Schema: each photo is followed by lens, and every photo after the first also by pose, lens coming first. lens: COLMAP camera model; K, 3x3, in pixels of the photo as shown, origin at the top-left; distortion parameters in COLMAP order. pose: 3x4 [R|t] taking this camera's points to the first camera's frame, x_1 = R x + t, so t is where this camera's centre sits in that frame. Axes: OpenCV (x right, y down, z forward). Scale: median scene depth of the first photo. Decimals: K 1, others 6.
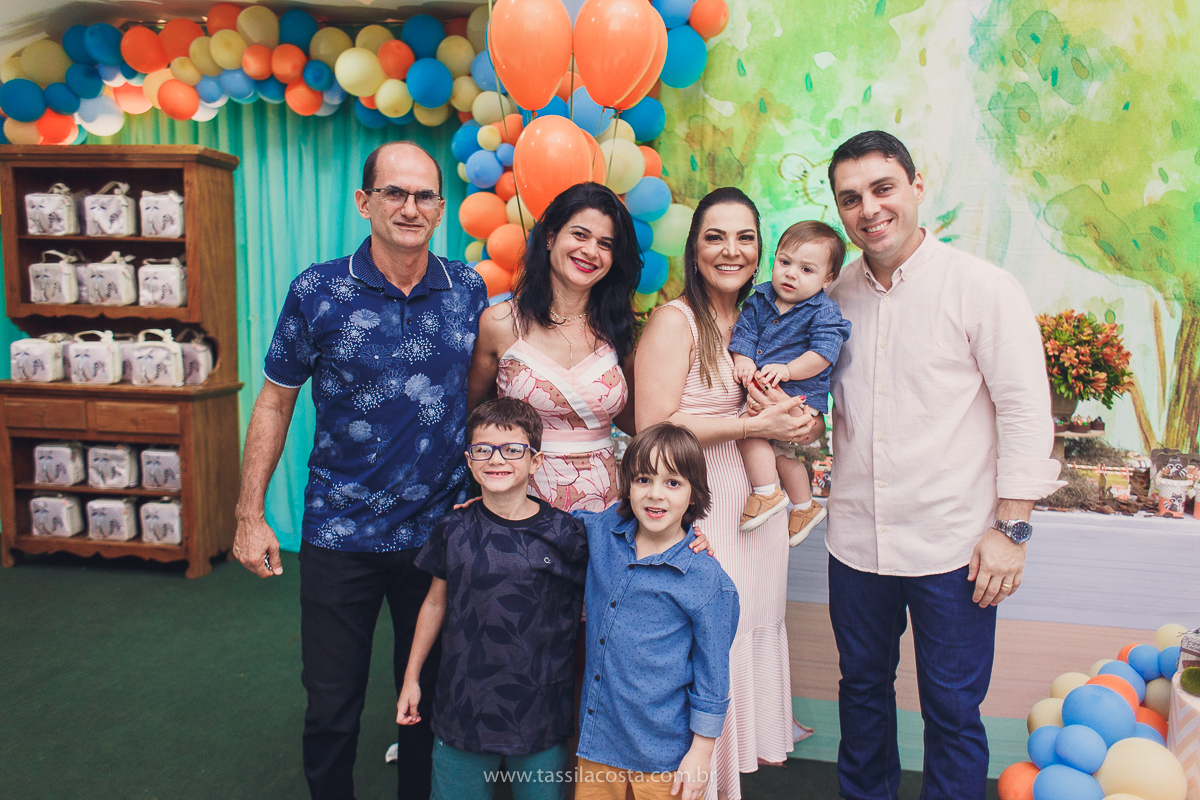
lens RADIAL K [[949.1, 0, 597.1], [0, 949.1, 398.0], [0, 0, 1]] dist [0.053667, -0.040031]
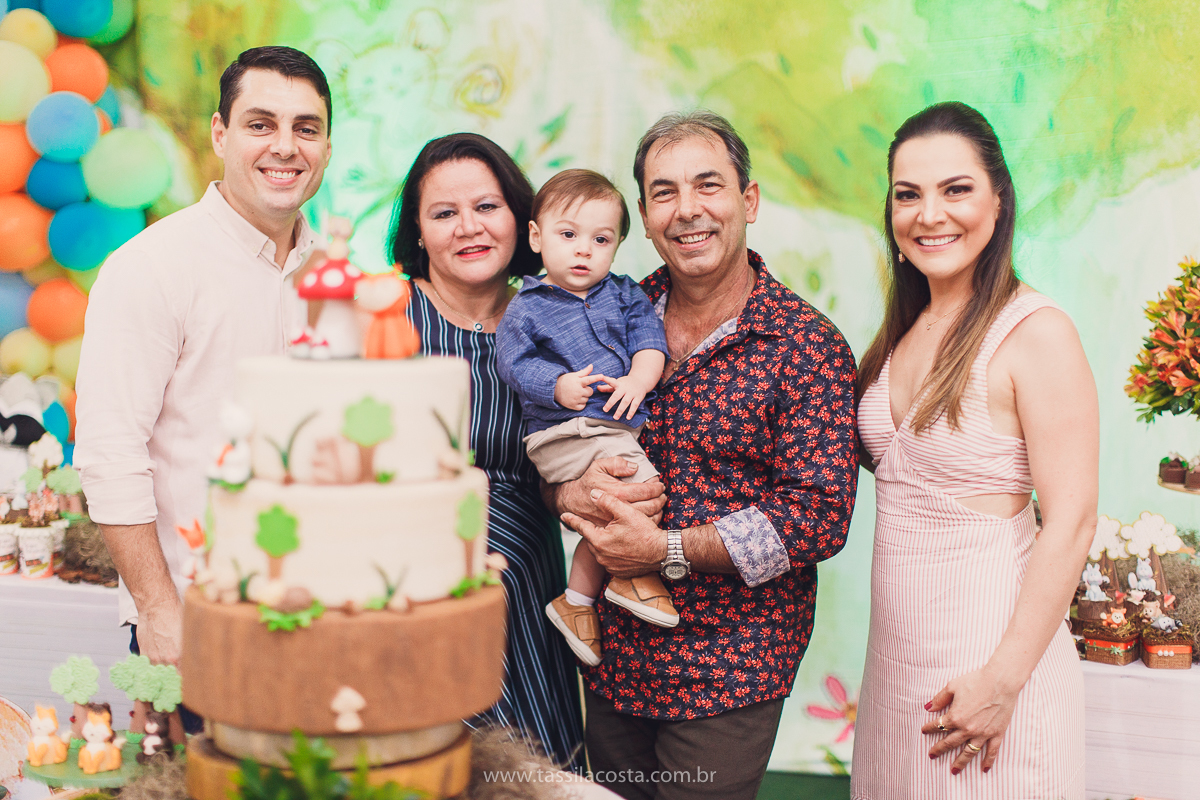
lens RADIAL K [[1751.6, 0, 606.5], [0, 1751.6, 391.9], [0, 0, 1]] dist [0.008312, 0.000000]
pose [[0.963934, -0.019020, -0.265459, 0.703555], [0.011606, 0.999498, -0.029472, 0.012524], [0.265887, 0.025328, 0.963672, -0.059890]]
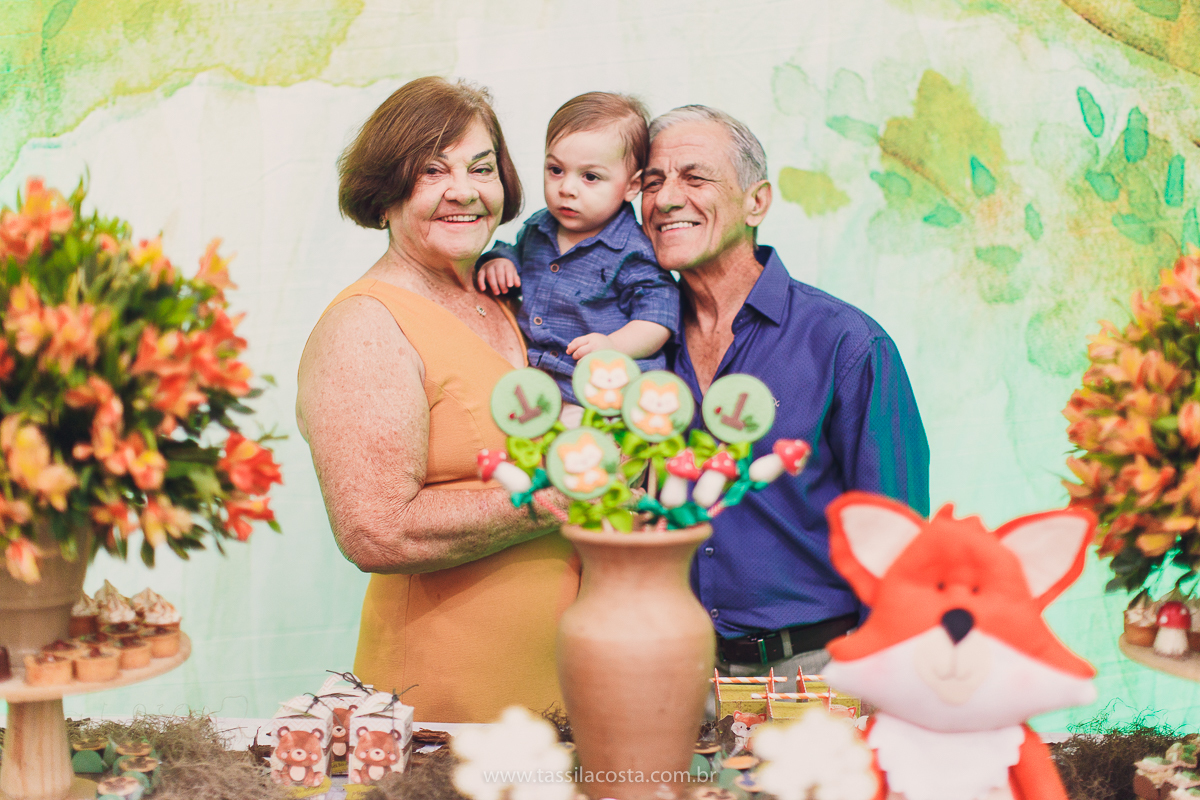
lens RADIAL K [[1751.6, 0, 625.2], [0, 1751.6, 387.6], [0, 0, 1]] dist [0.008312, 0.000000]
pose [[0.991683, -0.034125, 0.124099, 0.845969], [0.035883, 0.999284, -0.011964, -0.016864], [-0.123602, 0.016318, 0.992198, 0.311491]]
